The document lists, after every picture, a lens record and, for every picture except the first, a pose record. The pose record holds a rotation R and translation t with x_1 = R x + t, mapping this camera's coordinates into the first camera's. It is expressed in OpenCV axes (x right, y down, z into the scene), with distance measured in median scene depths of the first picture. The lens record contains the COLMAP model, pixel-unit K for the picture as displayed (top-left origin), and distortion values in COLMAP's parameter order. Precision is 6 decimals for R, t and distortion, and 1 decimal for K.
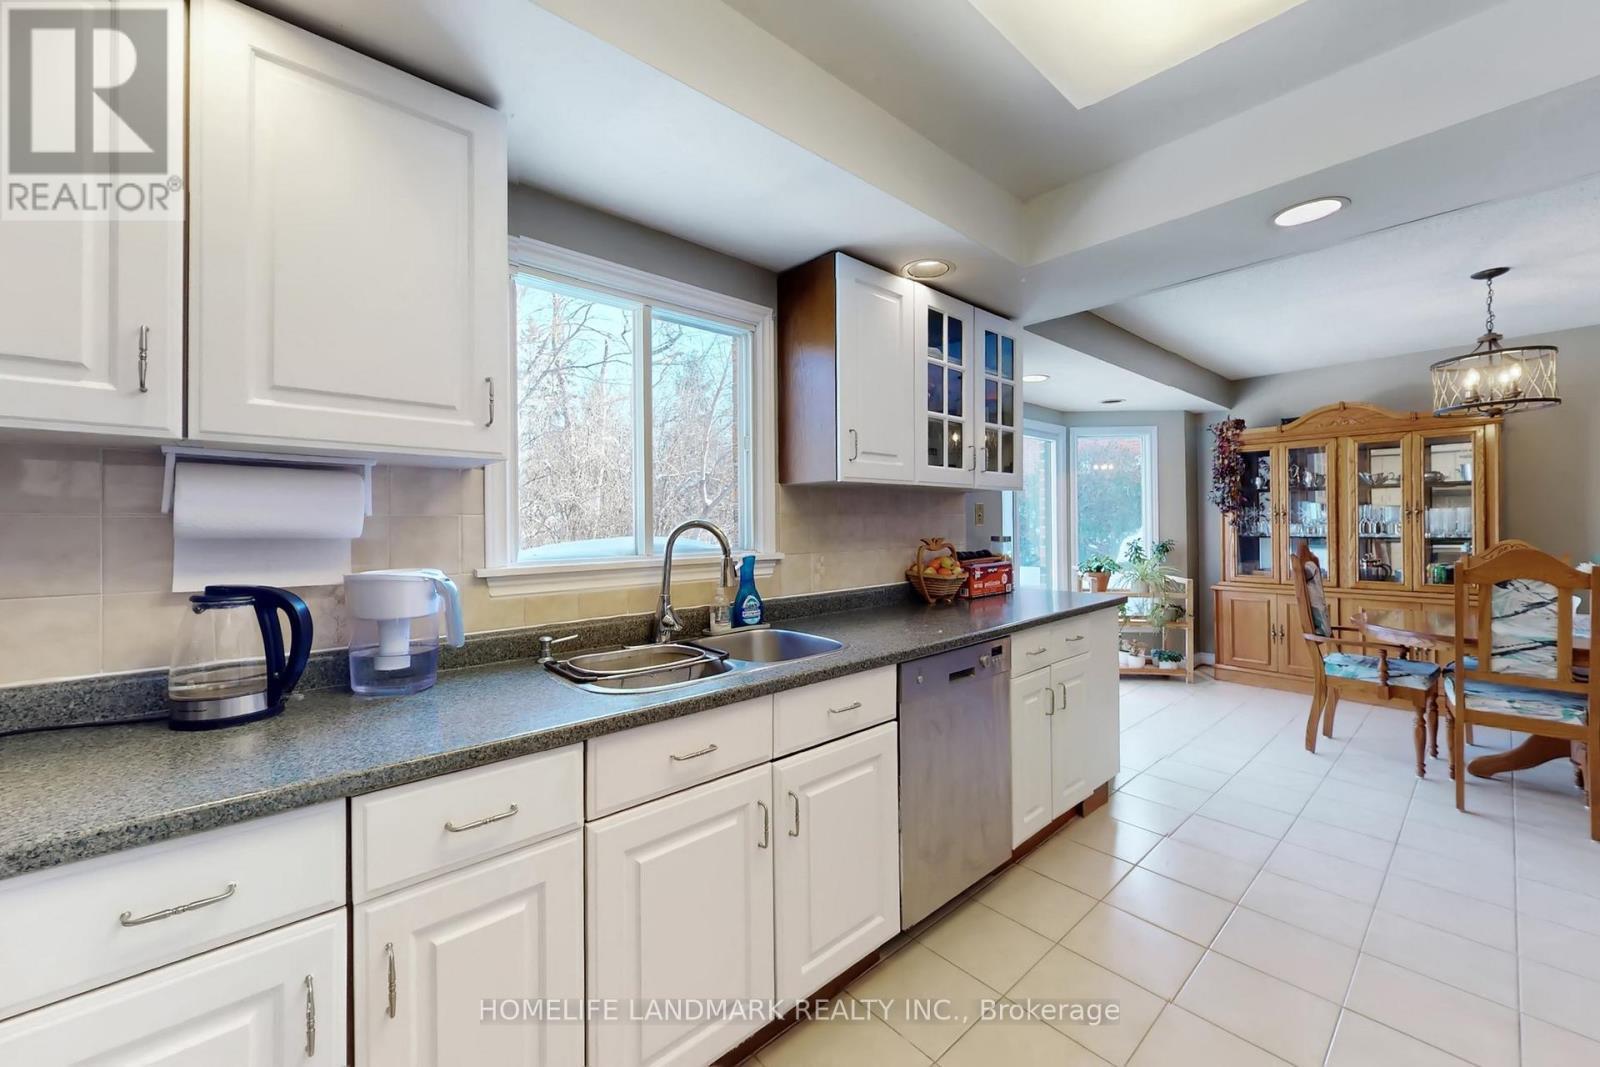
lens RADIAL K [[614.9, 0, 860.9], [0, 614.9, 515.9], [0, 0, 1]] dist [0.000801, 0.000029]
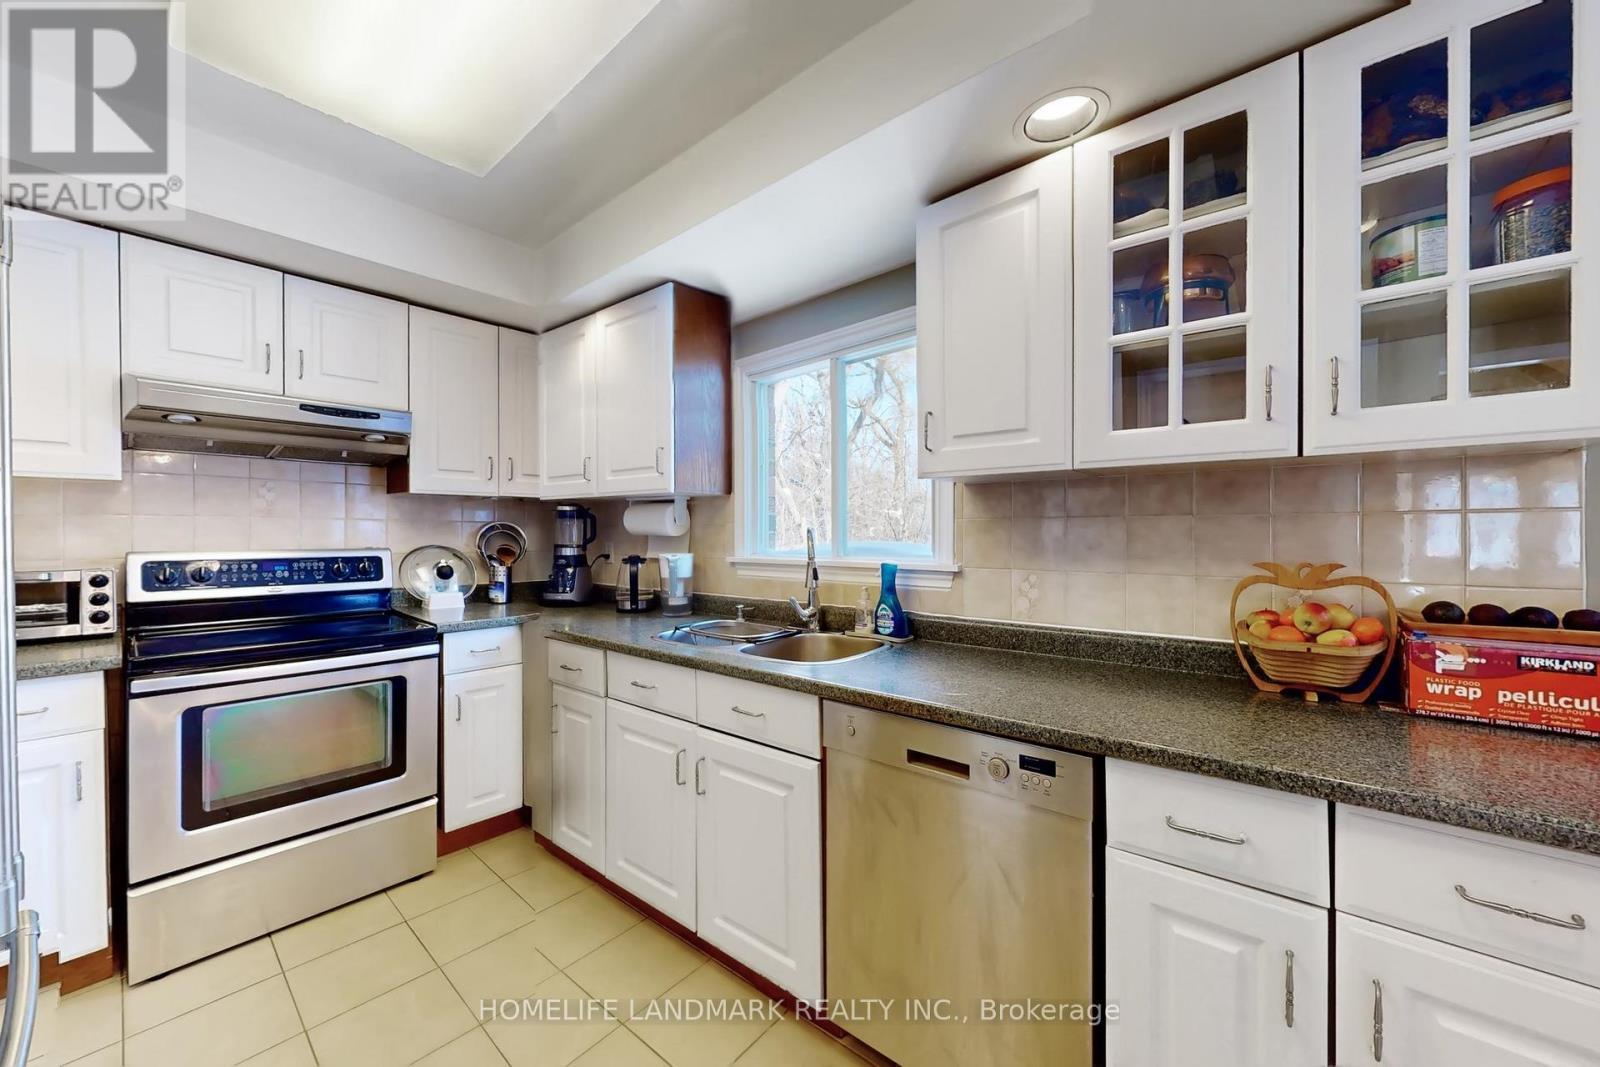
lens RADIAL K [[614.9, 0, 805.4], [0, 614.9, 535.6], [0, 0, 1]] dist [0.000801, 0.000029]
pose [[0.102641, 0.015043, -0.994605, 0.644433], [0.011420, 0.999802, 0.016300, 0.002355], [0.994653, -0.013032, 0.102448, 0.643192]]
